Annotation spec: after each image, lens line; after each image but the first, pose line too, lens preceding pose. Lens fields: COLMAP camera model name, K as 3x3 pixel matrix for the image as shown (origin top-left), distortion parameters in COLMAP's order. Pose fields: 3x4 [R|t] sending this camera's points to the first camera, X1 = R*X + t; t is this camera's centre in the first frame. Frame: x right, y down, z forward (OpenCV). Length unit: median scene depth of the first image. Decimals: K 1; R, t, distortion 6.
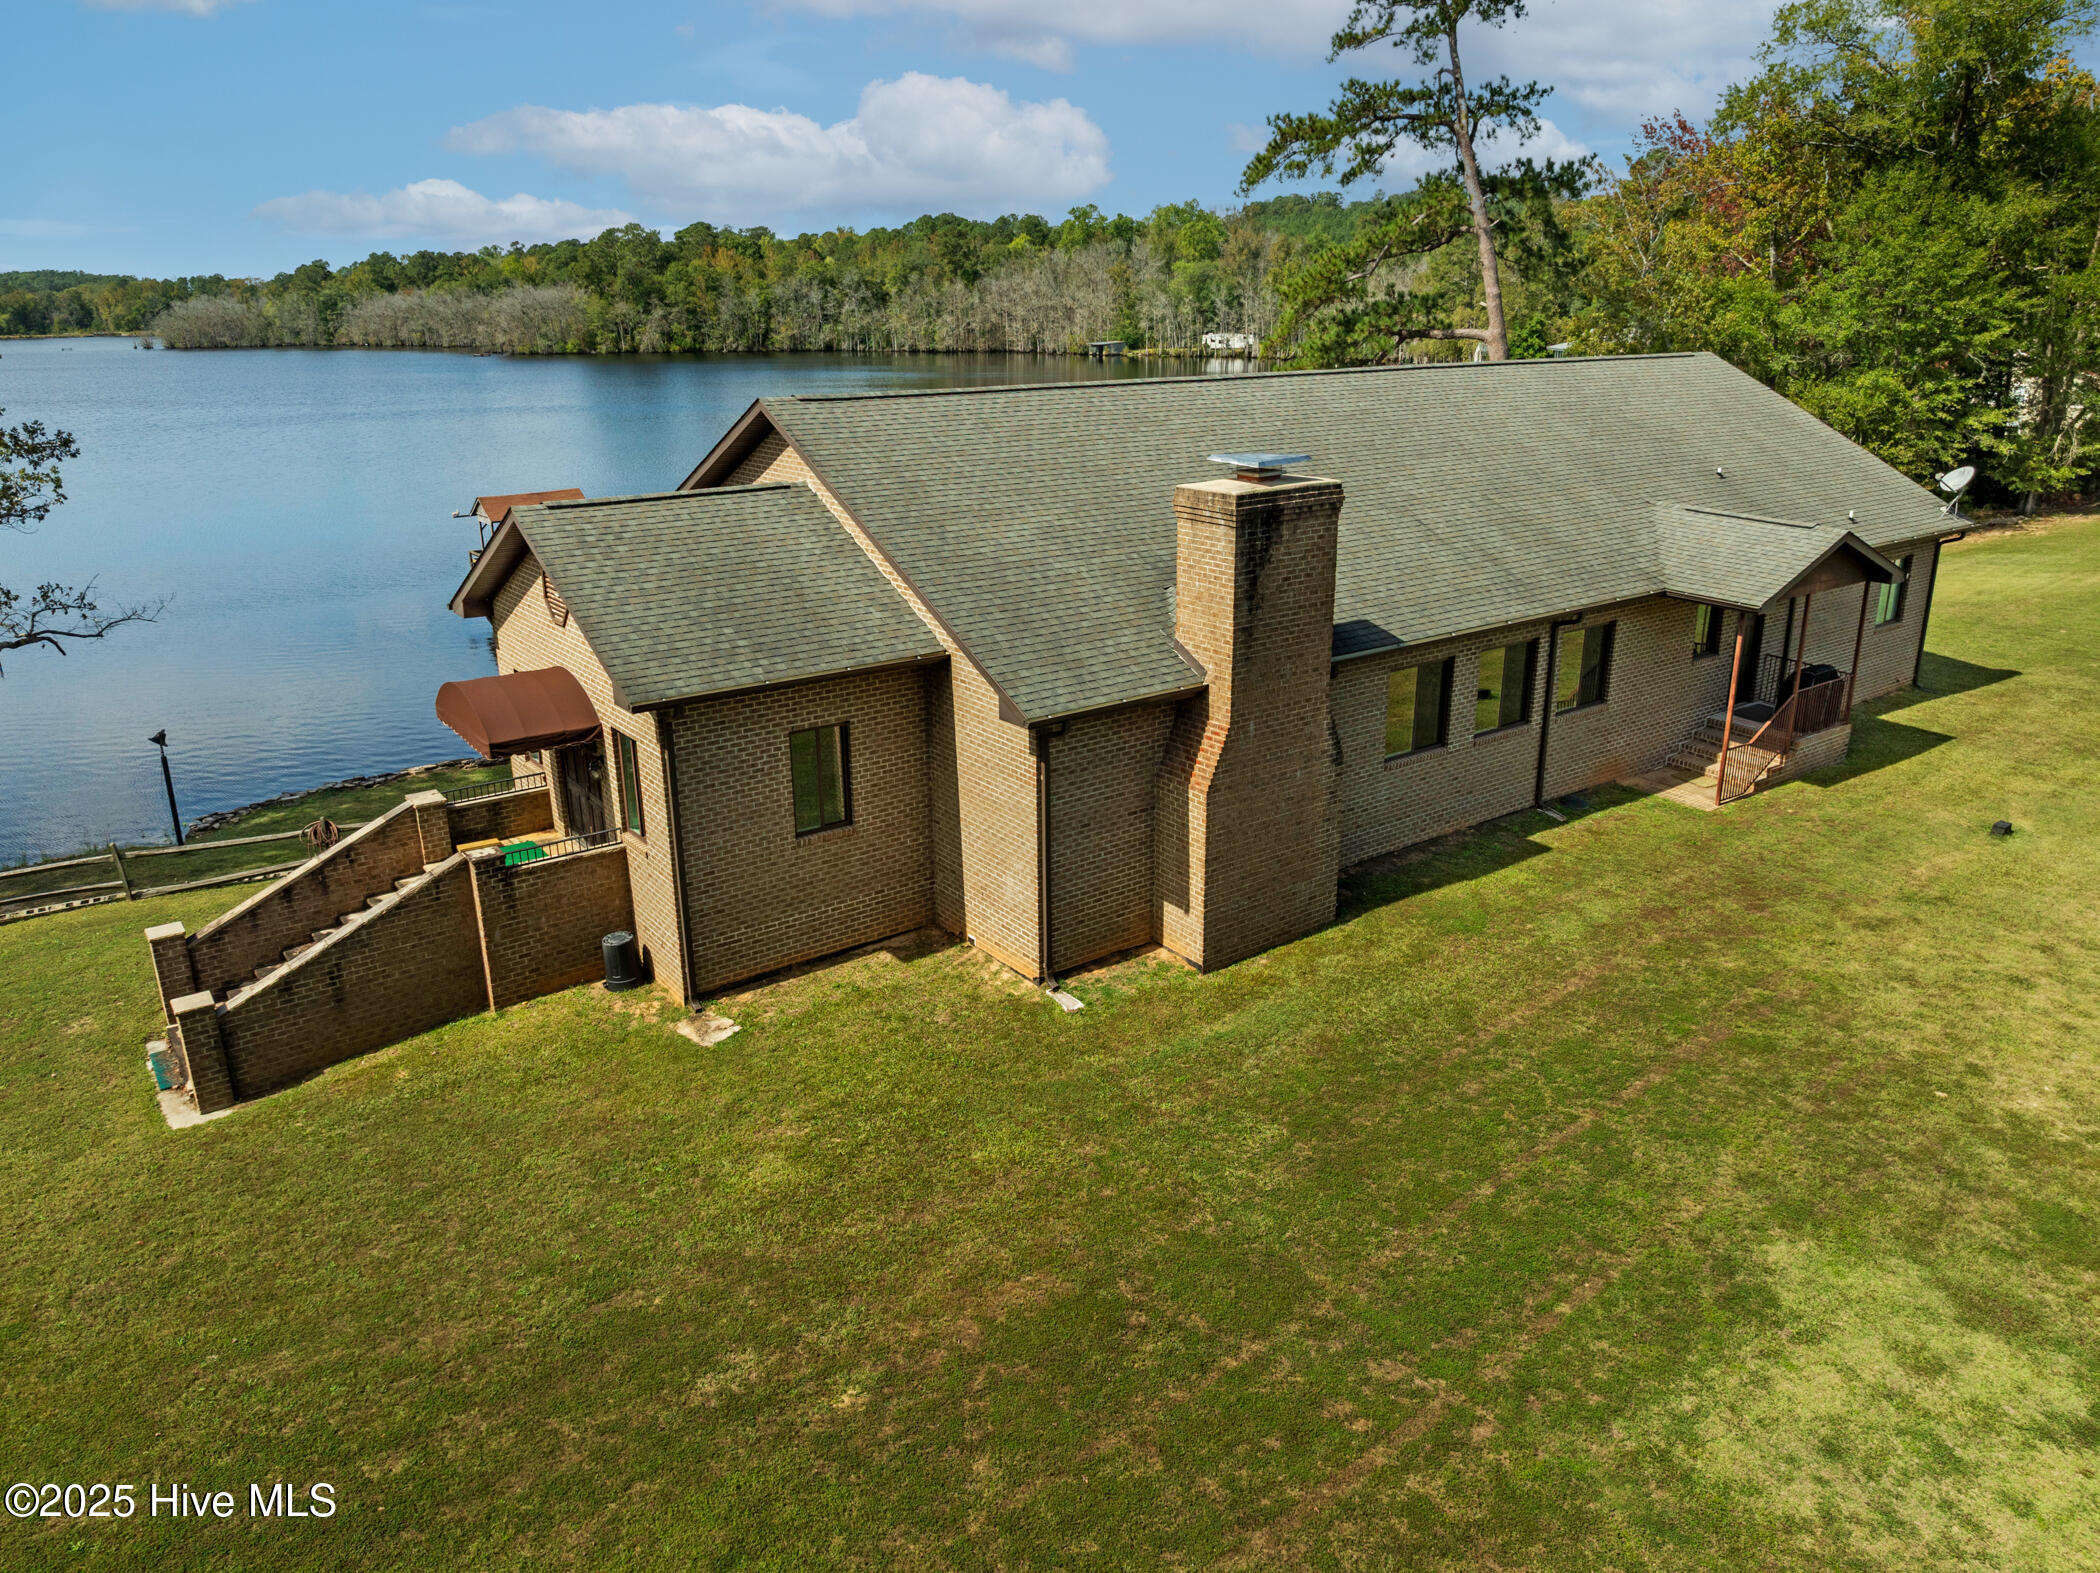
lens RADIAL K [[1483.6, 0, 1048.8], [0, 1483.6, 796.3], [0, 0, 1]] dist [-0.057864, 0.029425]
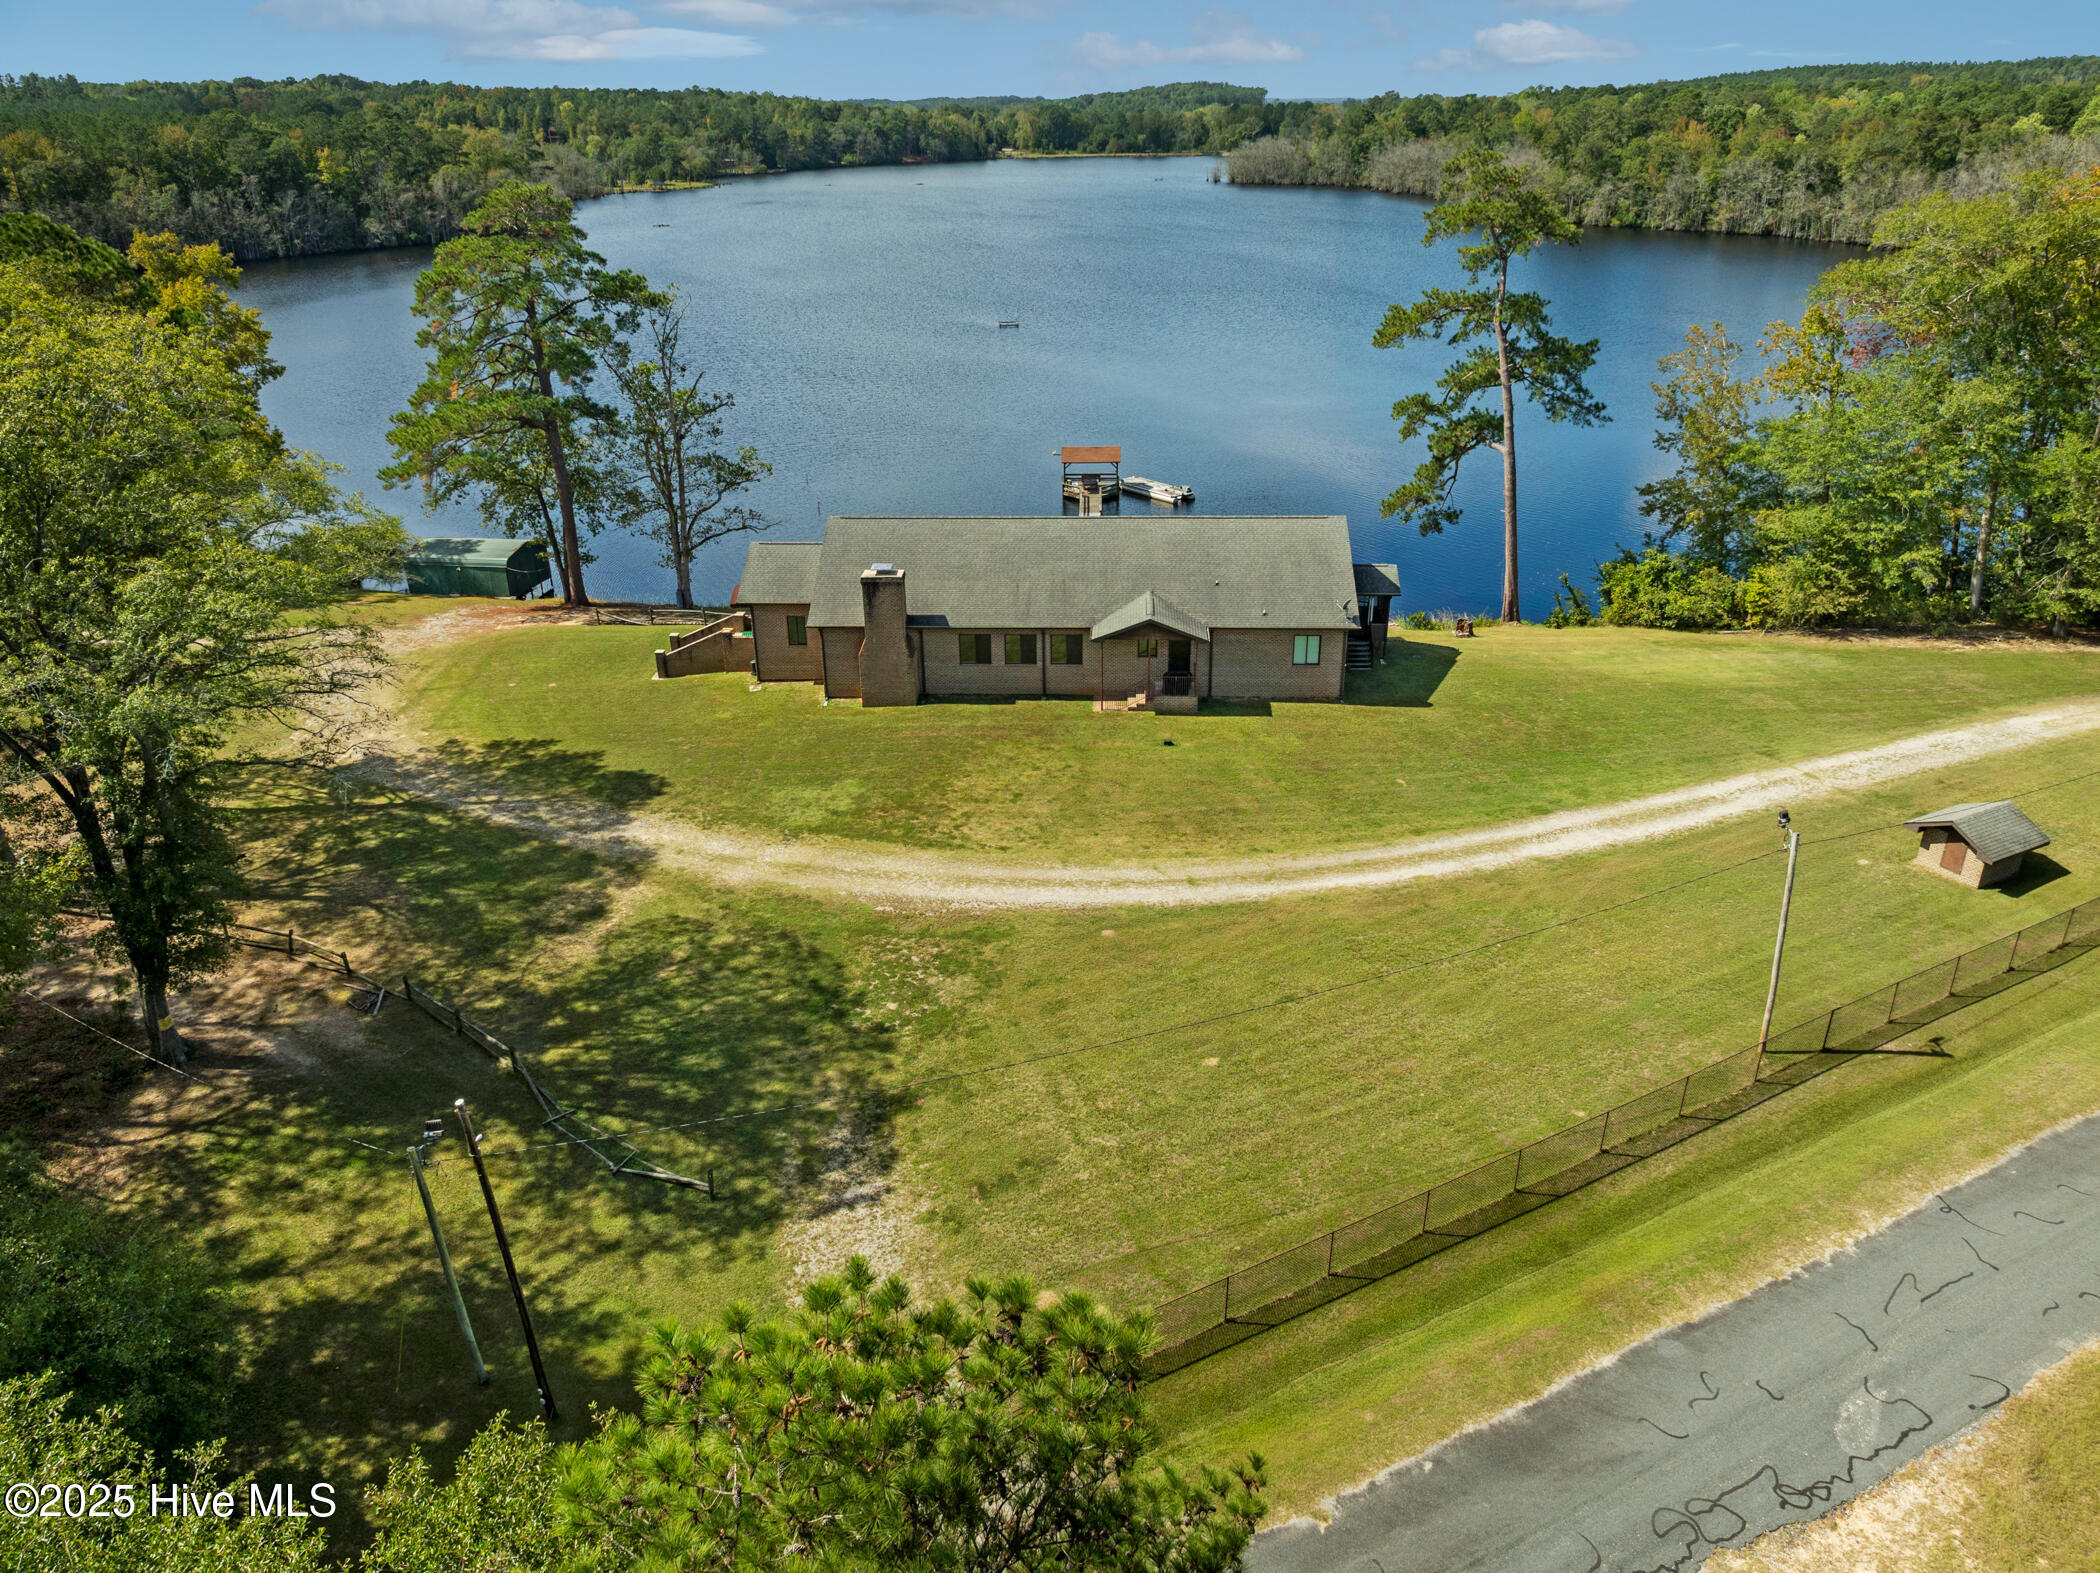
lens RADIAL K [[1480.7, 0, 1048.5], [0, 1480.7, 792.6], [0, 0, 1]] dist [-0.029760, -0.015797]
pose [[0.775303, 0.266014, -0.572836, 2.107952], [-0.197634, 0.963609, 0.179994, -0.338443], [0.599871, -0.026338, 0.799663, -1.301988]]
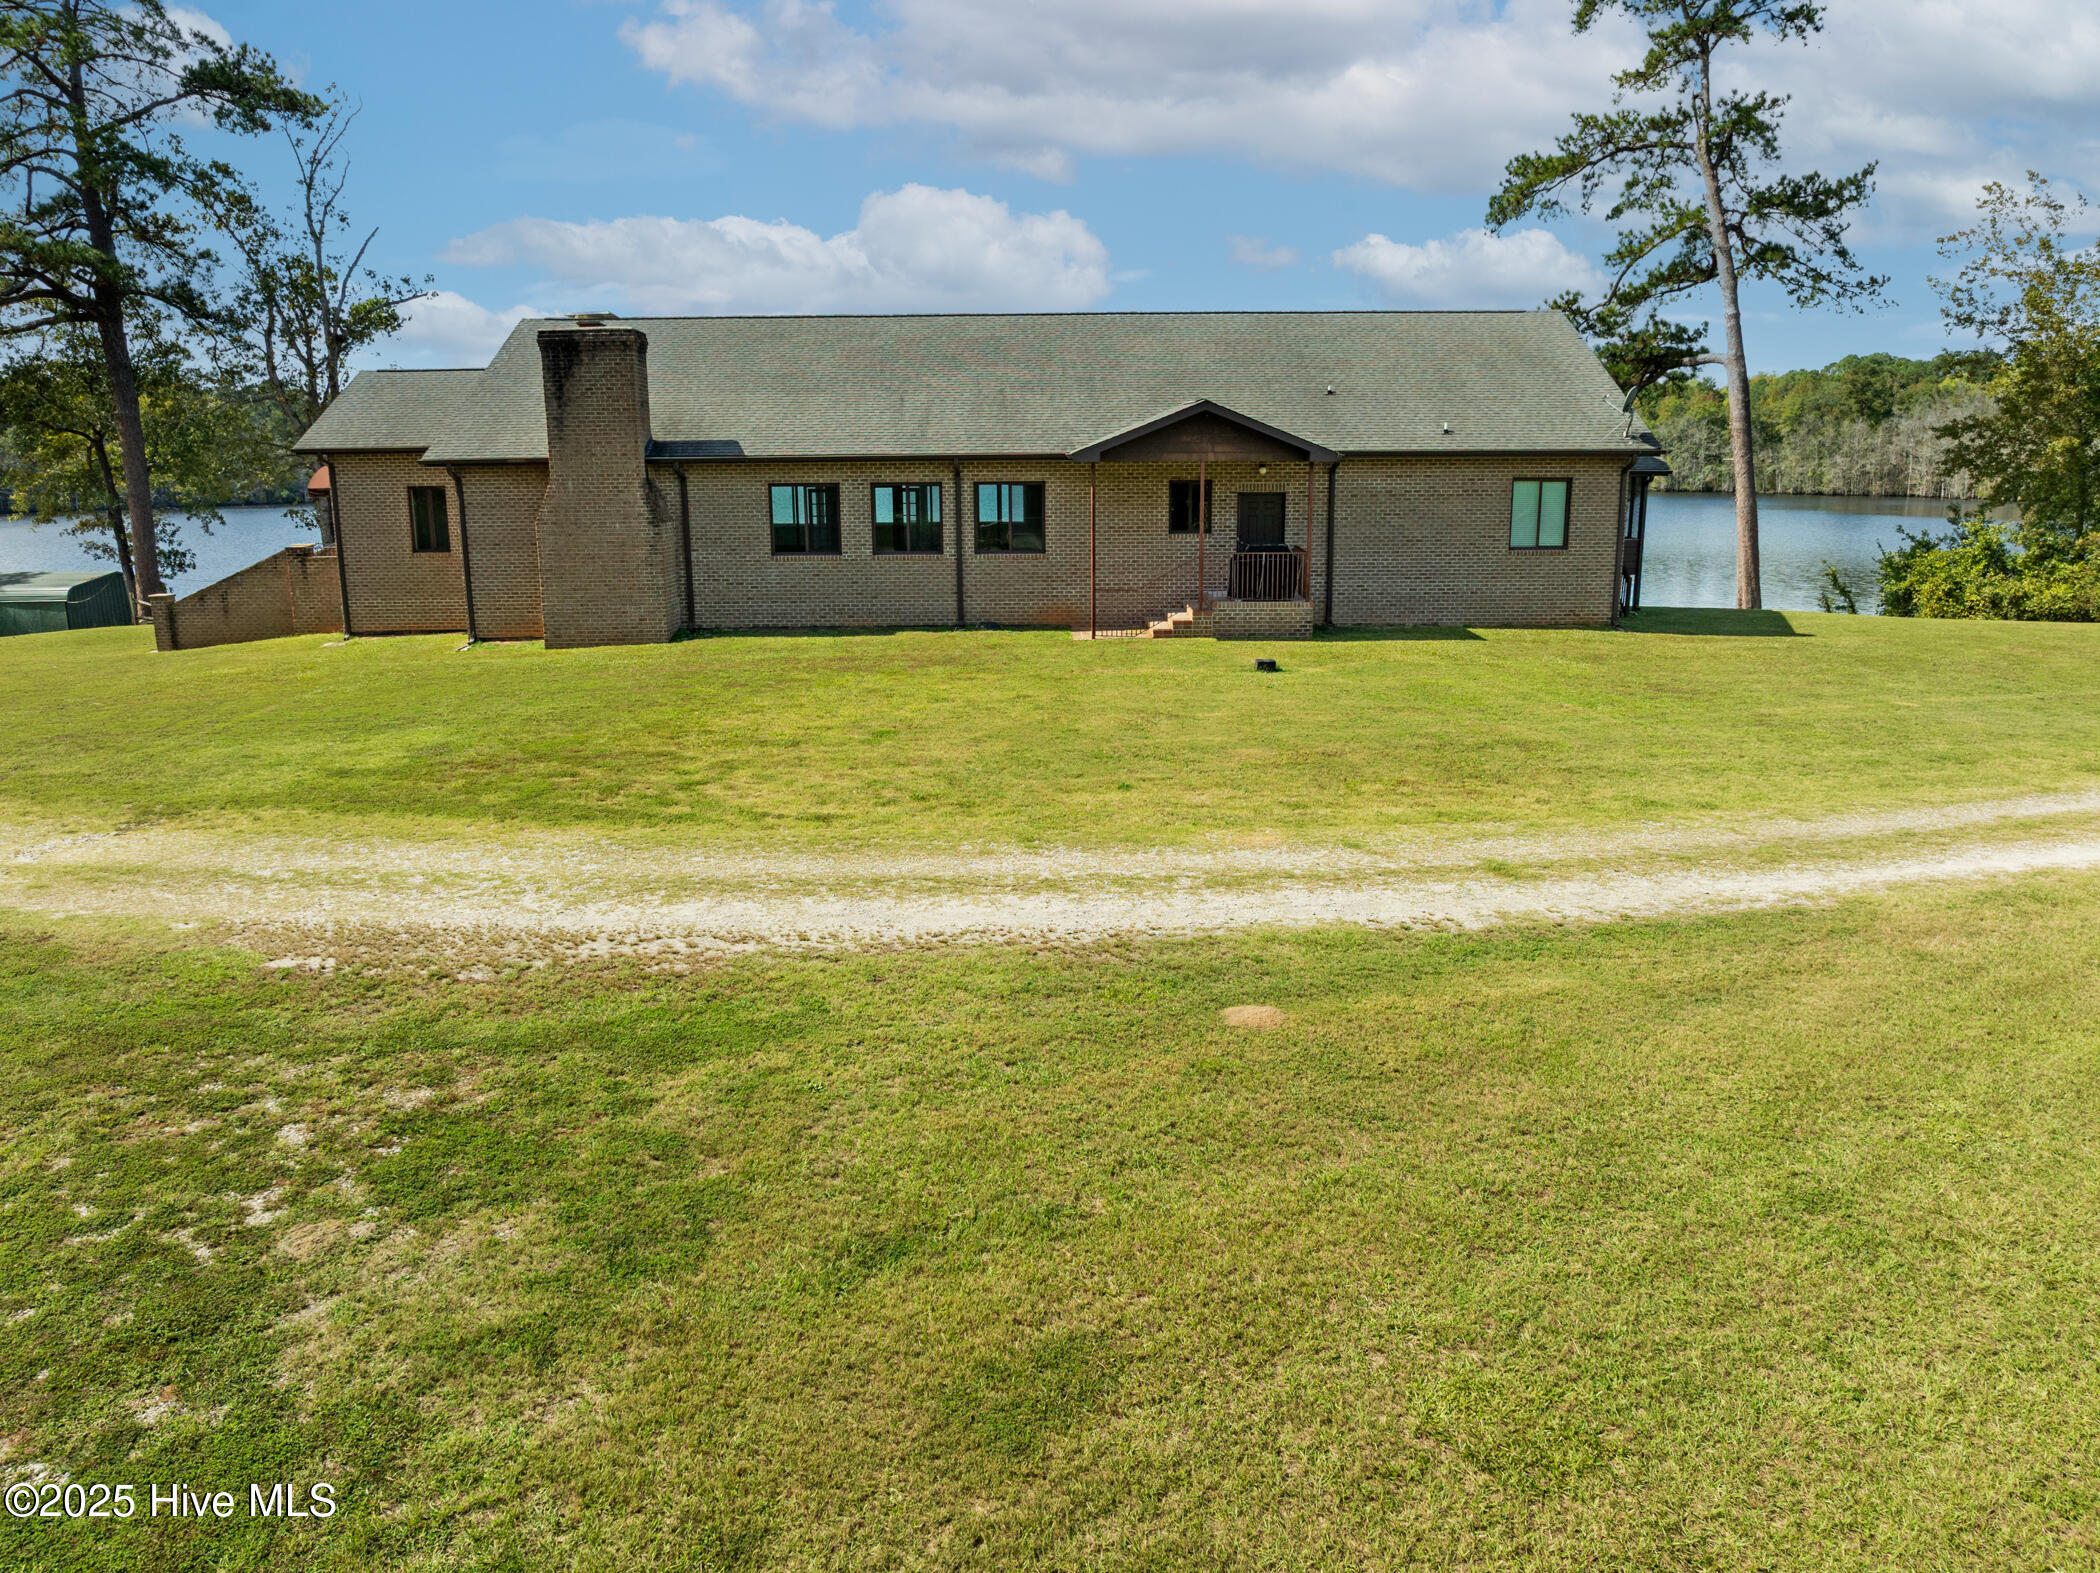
lens RADIAL K [[1480.7, 0, 1048.5], [0, 1480.7, 792.6], [0, 0, 1]] dist [-0.029760, -0.015797]
pose [[0.808600, 0.131972, -0.573367, 1.197591], [-0.189994, 0.980879, -0.042172, 0.195257], [0.556838, 0.143037, 0.818213, 0.045720]]
